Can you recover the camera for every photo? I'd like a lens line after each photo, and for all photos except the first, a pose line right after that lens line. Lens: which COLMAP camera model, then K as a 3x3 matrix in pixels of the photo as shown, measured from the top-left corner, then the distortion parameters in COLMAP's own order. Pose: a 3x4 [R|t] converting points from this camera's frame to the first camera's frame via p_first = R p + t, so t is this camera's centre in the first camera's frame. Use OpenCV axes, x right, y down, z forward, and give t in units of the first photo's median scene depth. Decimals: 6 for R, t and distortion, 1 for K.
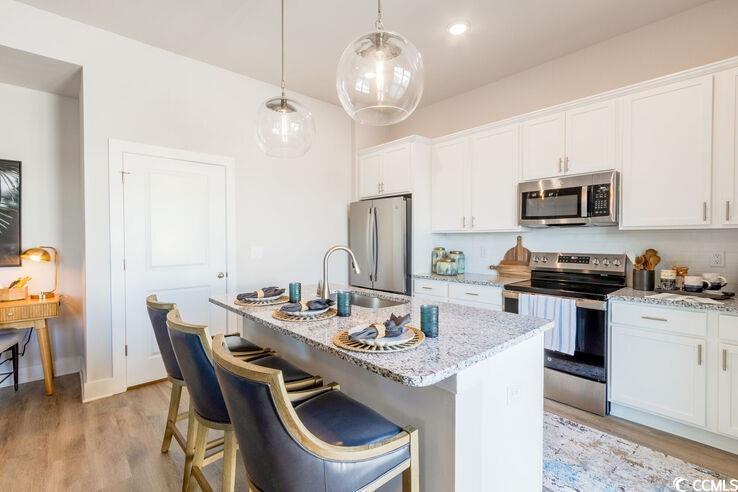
lens RADIAL K [[339.2, 0, 369.0], [0, 339.2, 243.0], [0, 0, 1]] dist [0.003891, 0.001141]
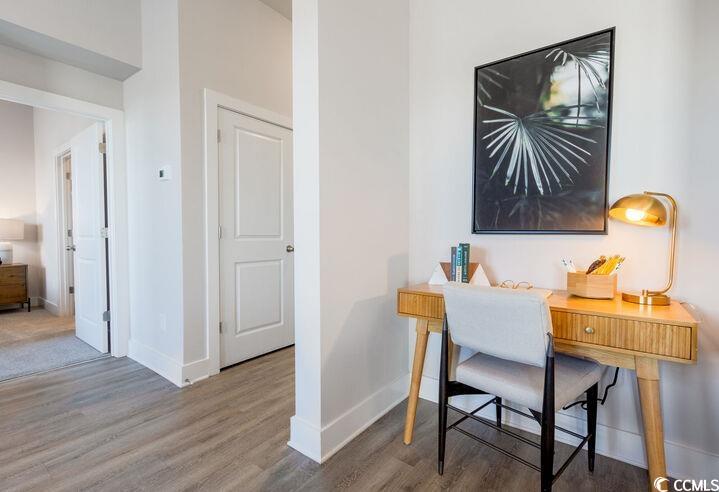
lens RADIAL K [[336.5, 0, 359.4], [0, 336.5, 242.5], [0, 0, 1]] dist [0.003656, -0.000363]
pose [[0.185126, 0.033498, -0.982144, -0.589747], [-0.012922, 0.999415, 0.031652, 0.069956], [0.982630, 0.006832, 0.185450, 0.539622]]
